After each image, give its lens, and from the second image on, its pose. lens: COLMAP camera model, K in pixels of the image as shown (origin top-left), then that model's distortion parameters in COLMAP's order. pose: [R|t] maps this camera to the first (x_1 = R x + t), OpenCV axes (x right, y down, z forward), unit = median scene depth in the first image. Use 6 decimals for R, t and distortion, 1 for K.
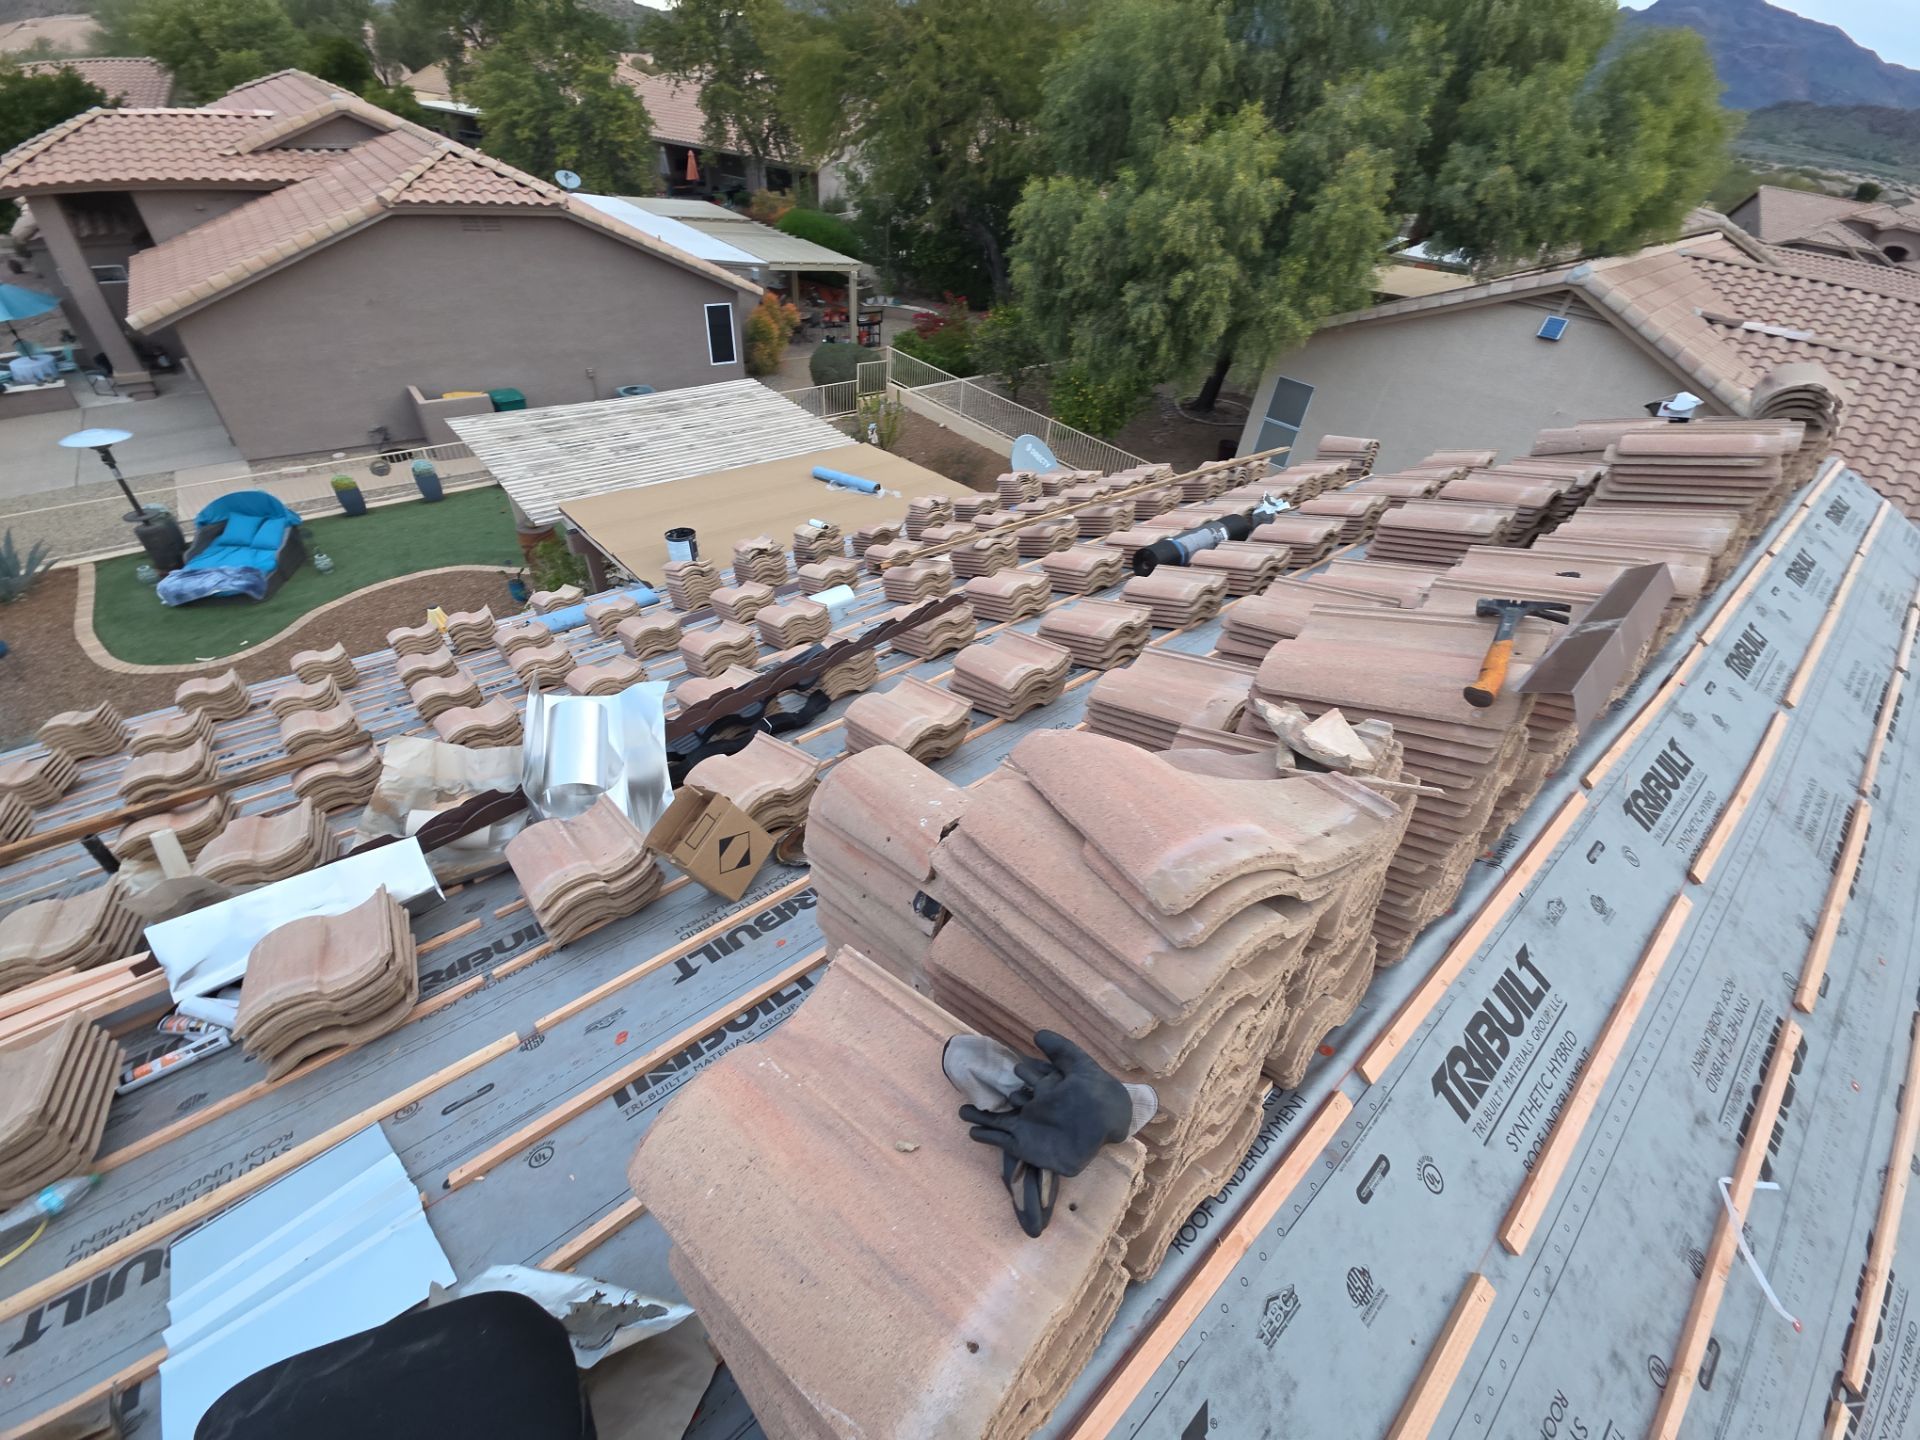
lens RADIAL K [[756.5, 0, 964.8], [0, 756.5, 719.2], [0, 0, 1]] dist [0.015908, -0.008028]
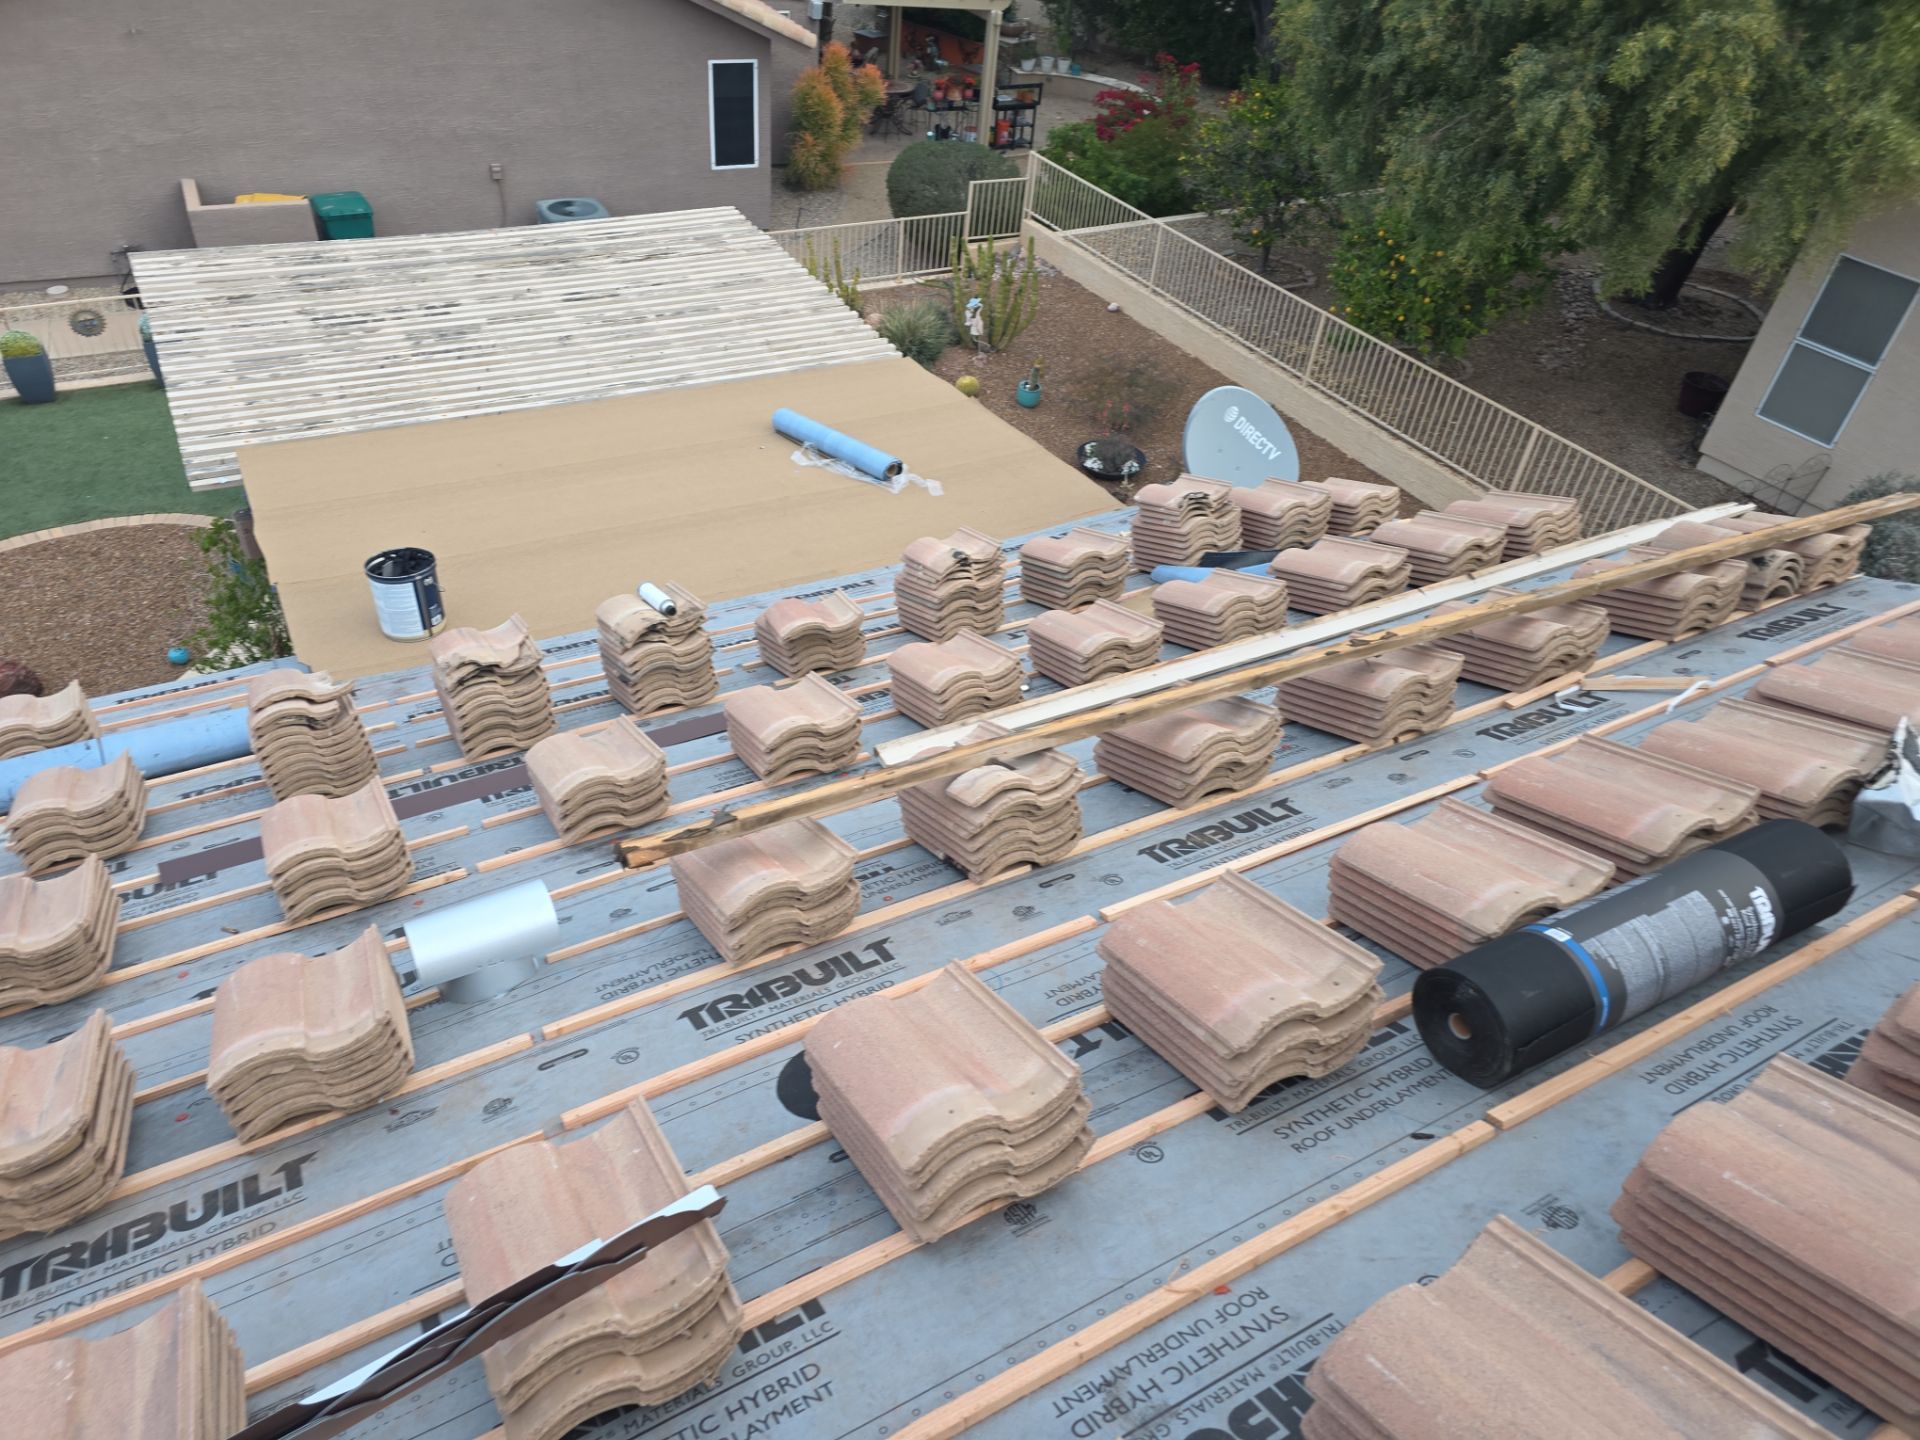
lens RADIAL K [[1295.4, 0, 948.7], [0, 1295.4, 724.5], [0, 0, 1]] dist [0.067807, -0.054825]
pose [[0.982276, 0.113205, -0.149395, 0.034714], [-0.118757, 0.992507, -0.028757, -0.086124], [0.145020, 0.045989, 0.988359, 0.149689]]
